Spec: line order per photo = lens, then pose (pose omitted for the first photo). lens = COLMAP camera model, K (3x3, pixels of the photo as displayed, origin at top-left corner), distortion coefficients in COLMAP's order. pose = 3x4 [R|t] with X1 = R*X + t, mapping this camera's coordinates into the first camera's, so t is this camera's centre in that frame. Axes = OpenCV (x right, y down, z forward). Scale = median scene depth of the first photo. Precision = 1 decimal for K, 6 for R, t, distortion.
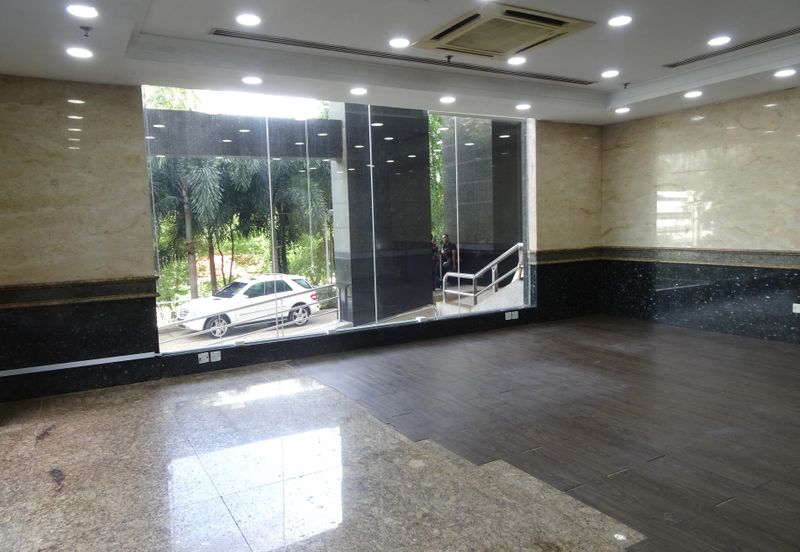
lens RADIAL K [[571.8, 0, 397.4], [0, 571.8, 277.8], [0, 0, 1]] dist [0.004903, 0.021259]
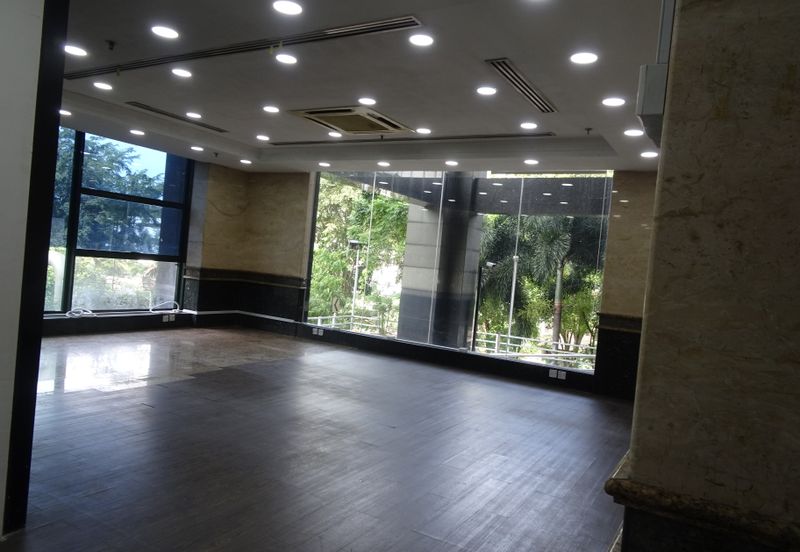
lens RADIAL K [[571.8, 0, 398.0], [0, 571.8, 276.9], [0, 0, 1]] dist [0.004903, 0.021259]
pose [[0.478196, 0.104875, -0.871969, 1.240640], [-0.177438, 0.983907, 0.021030, -0.093478], [0.860142, 0.144664, 0.489109, 0.394460]]
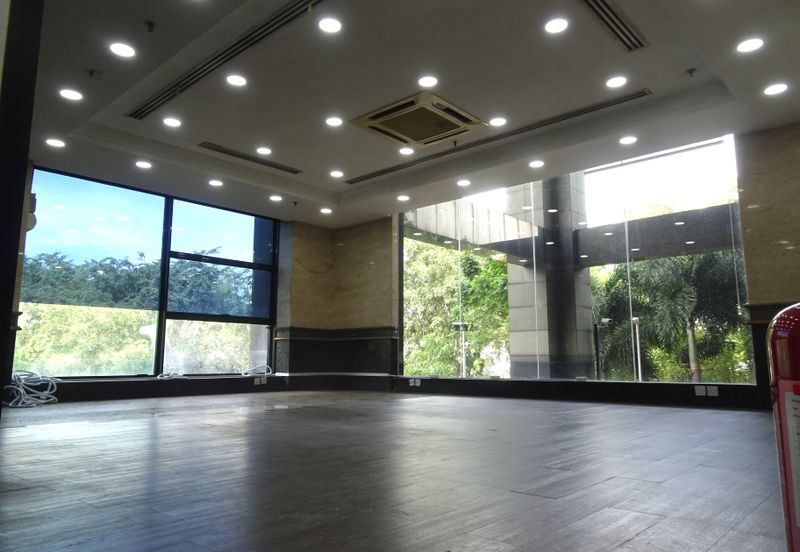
lens RADIAL K [[571.8, 0, 400.8], [0, 571.8, 276.8], [0, 0, 1]] dist [0.004903, 0.021259]
pose [[0.310244, -0.099391, -0.945447, 1.136653], [-0.083233, 0.987861, -0.131162, 0.069630], [0.947006, 0.119384, 0.298205, 0.514198]]
